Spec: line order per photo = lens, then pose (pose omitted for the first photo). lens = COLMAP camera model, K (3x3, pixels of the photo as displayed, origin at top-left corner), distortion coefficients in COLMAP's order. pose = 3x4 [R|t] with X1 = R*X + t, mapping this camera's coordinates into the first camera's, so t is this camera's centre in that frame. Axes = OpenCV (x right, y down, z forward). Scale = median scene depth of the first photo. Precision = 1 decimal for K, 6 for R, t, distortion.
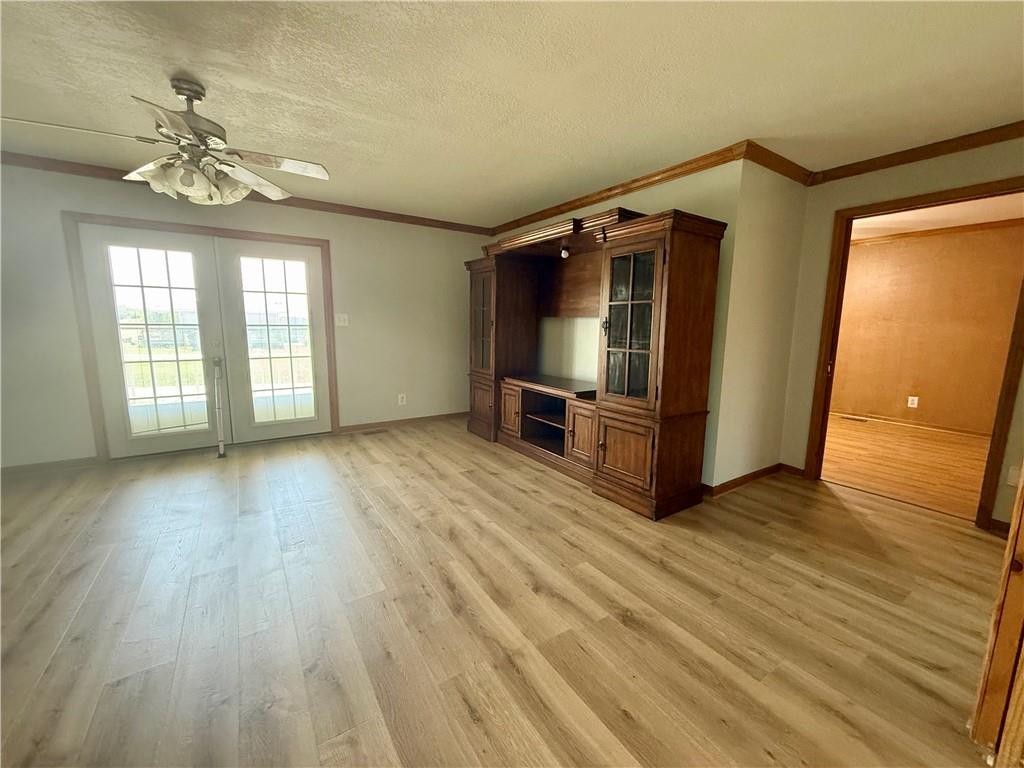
lens RADIAL K [[411.5, 0, 519.5], [0, 411.5, 388.1], [0, 0, 1]] dist [-0.000306, 0.000181]
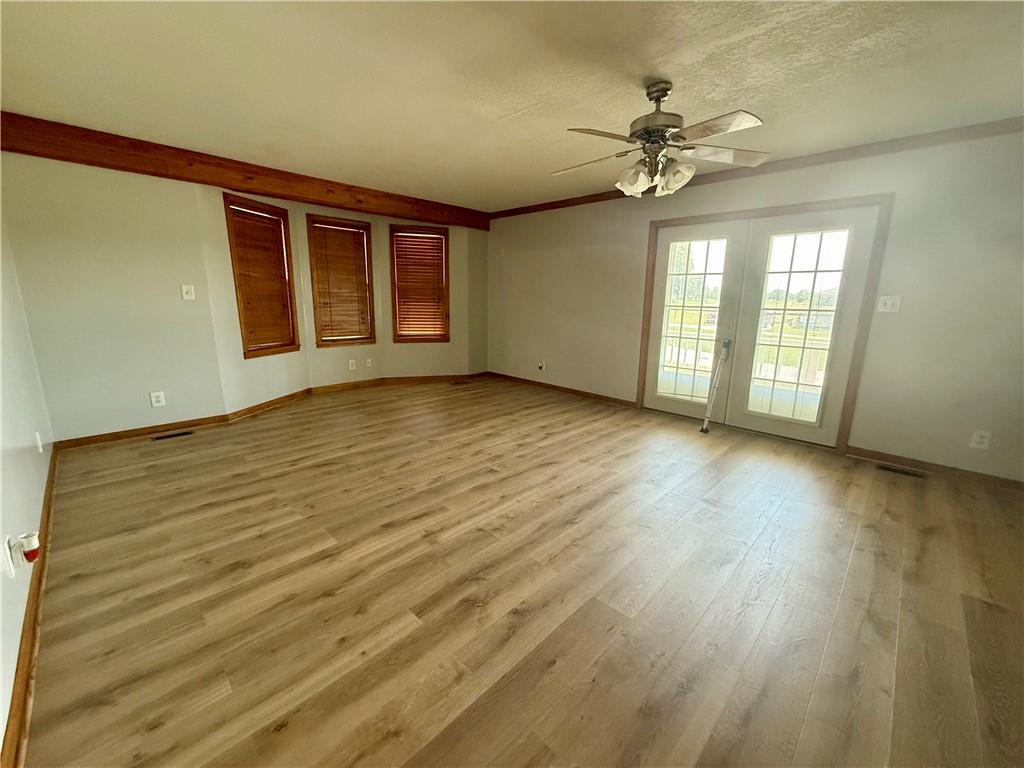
lens RADIAL K [[411.5, 0, 507.6], [0, 411.5, 380.4], [0, 0, 1]] dist [-0.000306, 0.000181]
pose [[0.190619, 0.184184, -0.964231, 0.177204], [-0.171449, 0.973391, 0.152040, -0.035636], [0.966576, 0.136335, 0.217125, 0.254368]]
